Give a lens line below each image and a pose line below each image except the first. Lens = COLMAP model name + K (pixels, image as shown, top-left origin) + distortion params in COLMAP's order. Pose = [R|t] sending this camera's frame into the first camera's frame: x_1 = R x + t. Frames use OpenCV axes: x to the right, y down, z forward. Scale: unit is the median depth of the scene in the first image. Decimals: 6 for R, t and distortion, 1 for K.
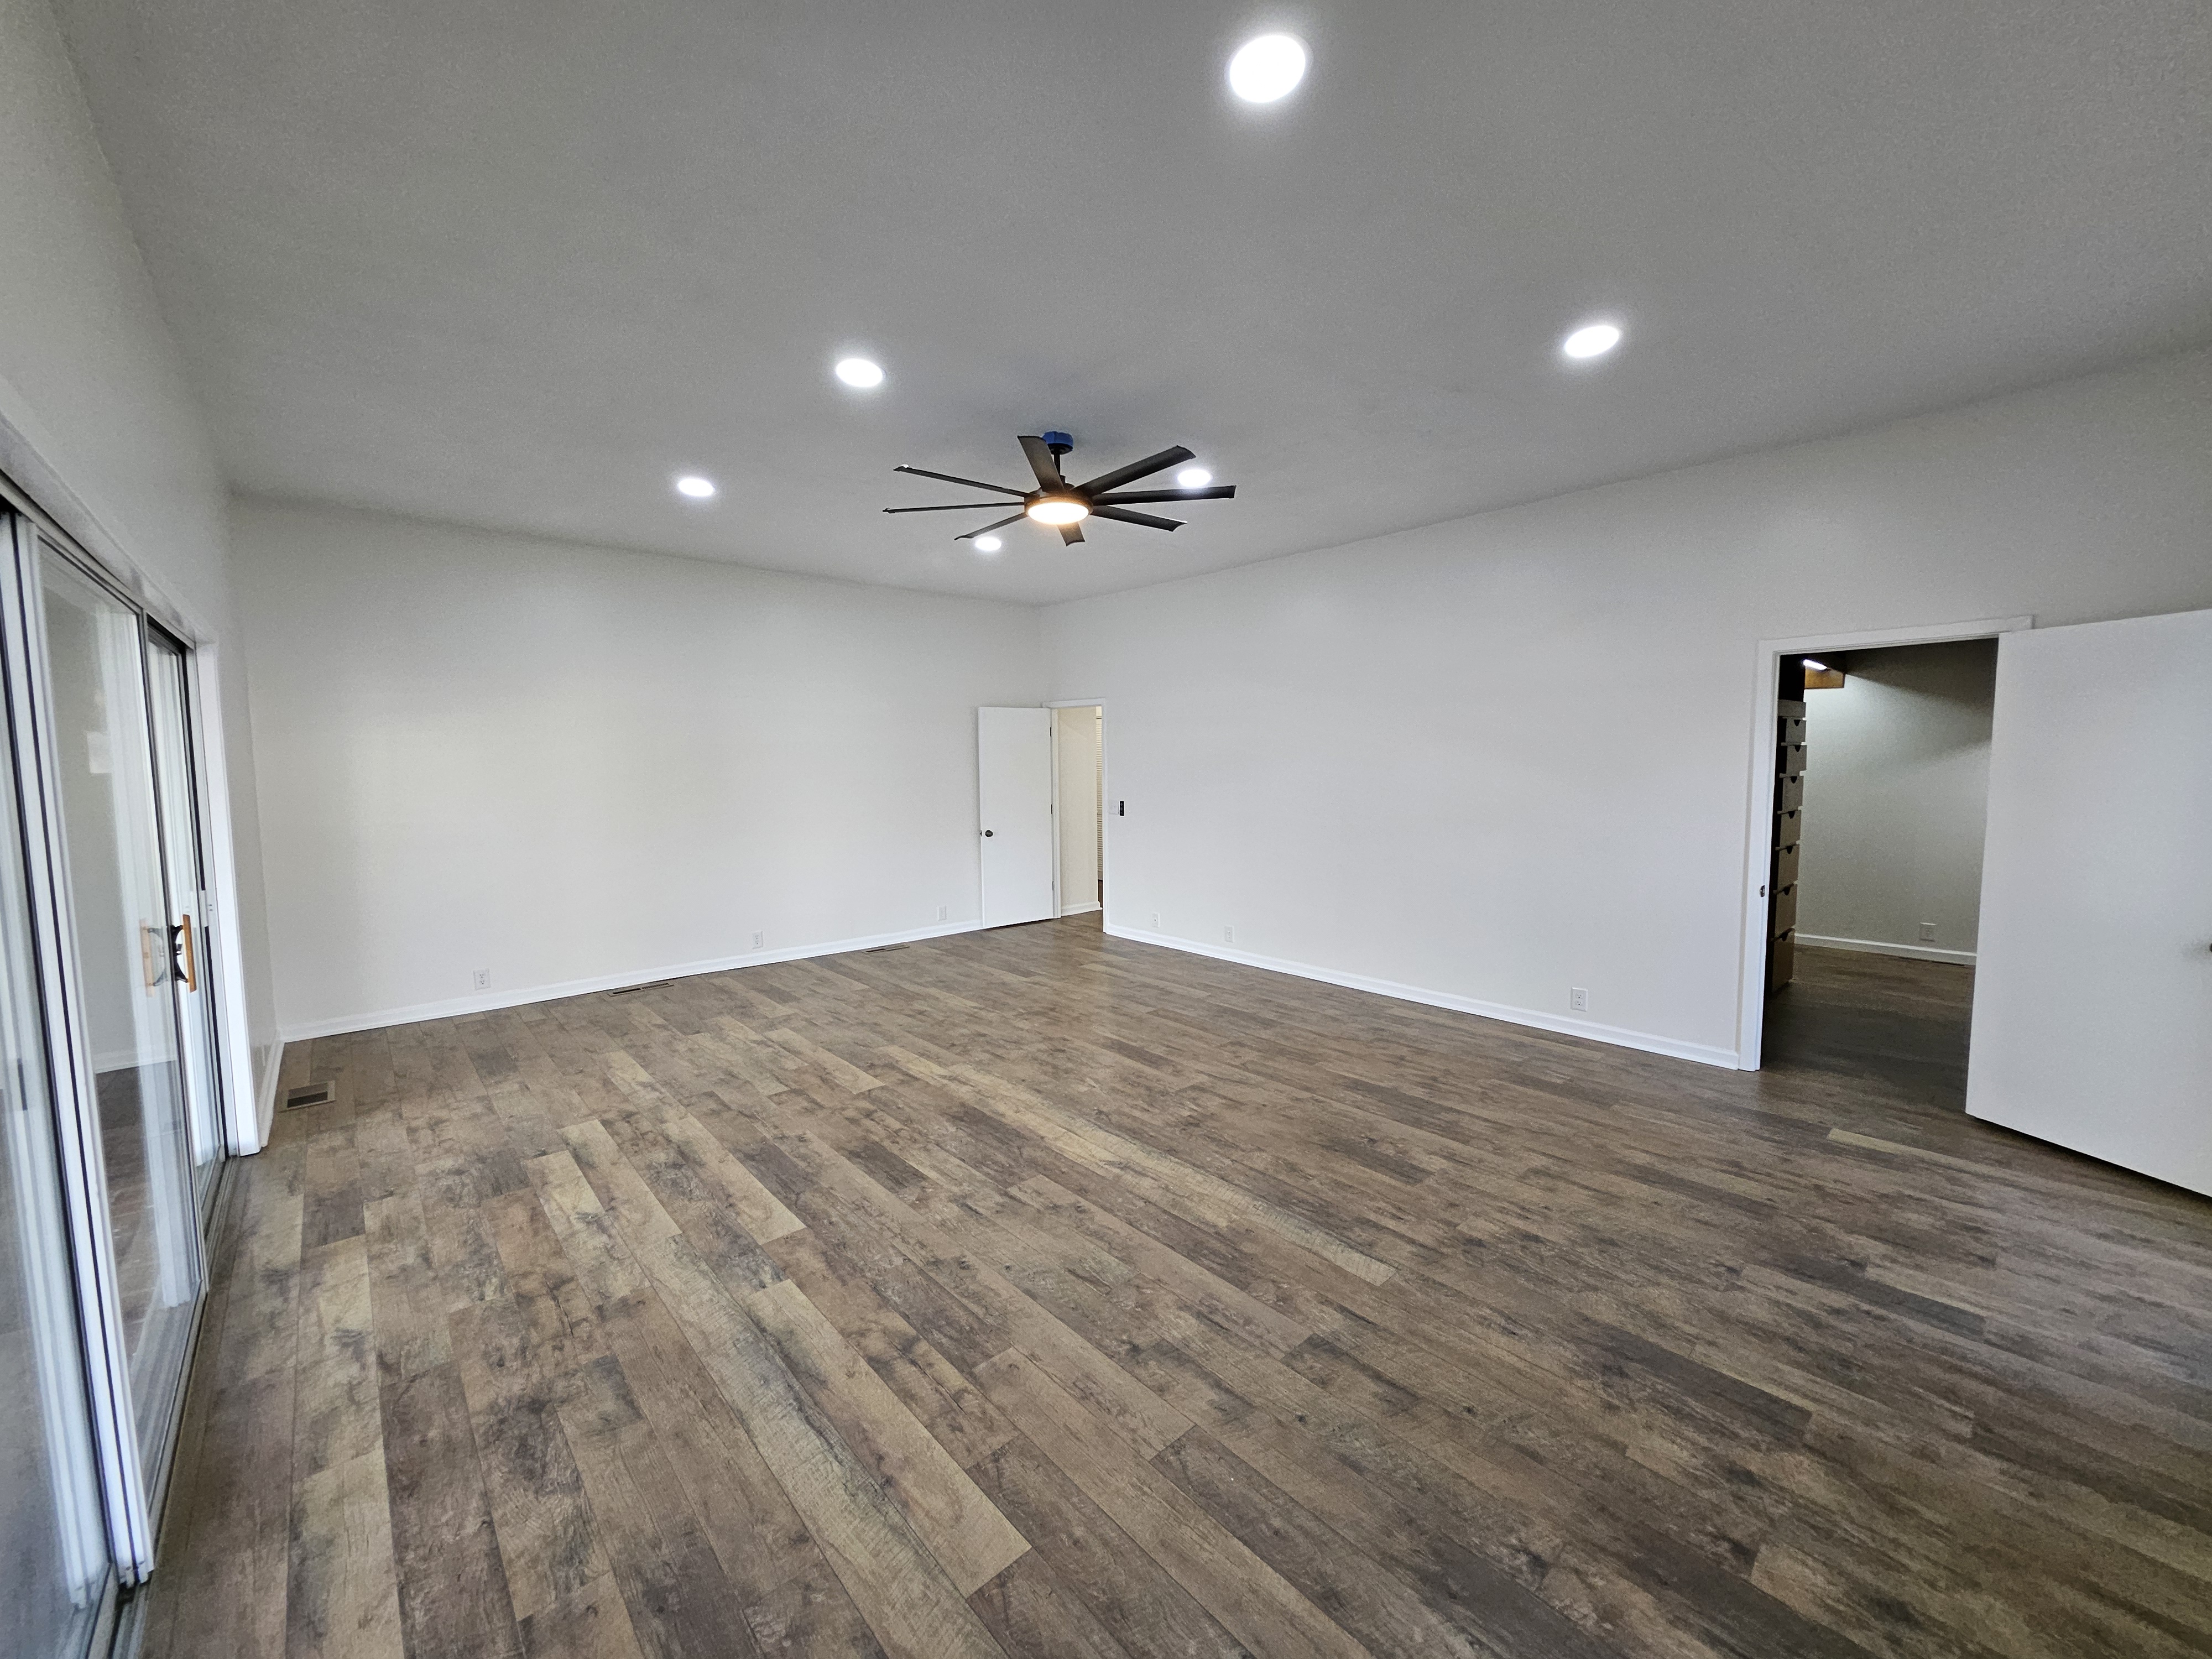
lens RADIAL K [[871.5, 0, 1105.6], [0, 871.5, 826.6], [0, 0, 1]] dist [0.005939, -0.003562]
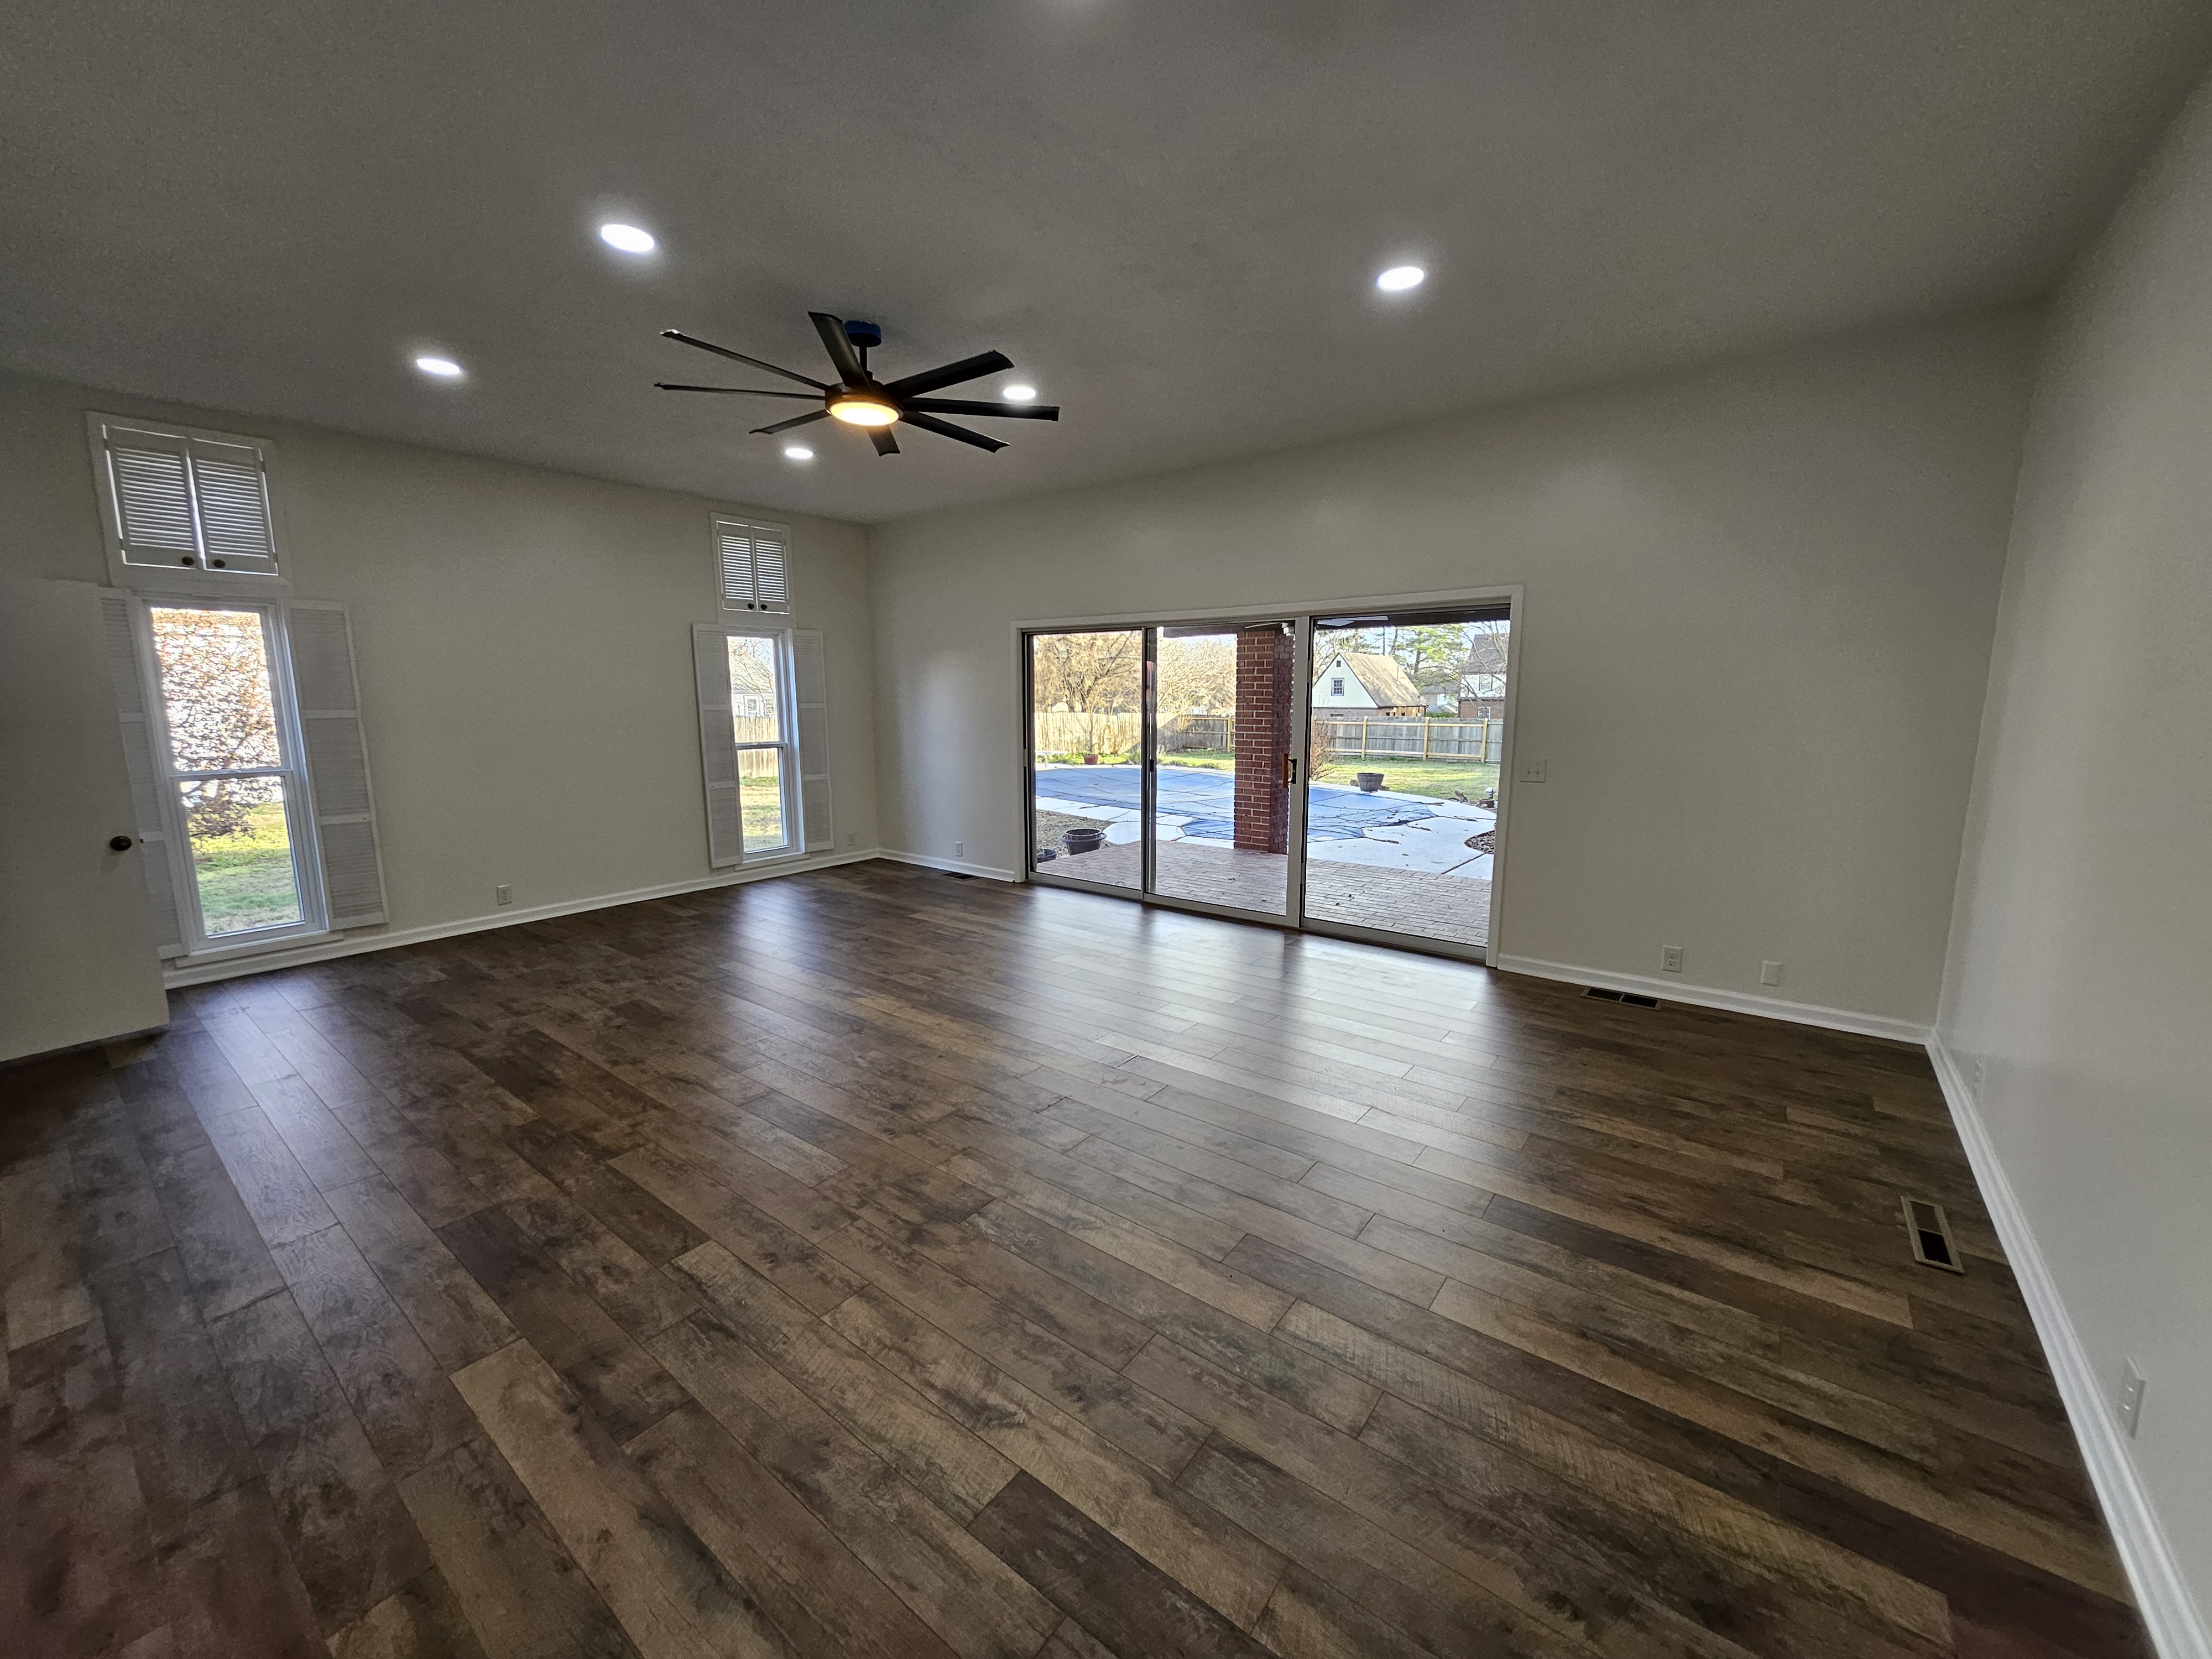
lens RADIAL K [[871.5, 0, 1106.3], [0, 871.5, 826.2], [0, 0, 1]] dist [0.005939, -0.003562]
pose [[-0.983911, 0.040662, -0.173969, -0.126337], [-0.000855, 0.972673, 0.232178, -0.153766], [0.178655, 0.228591, -0.956989, 1.999442]]
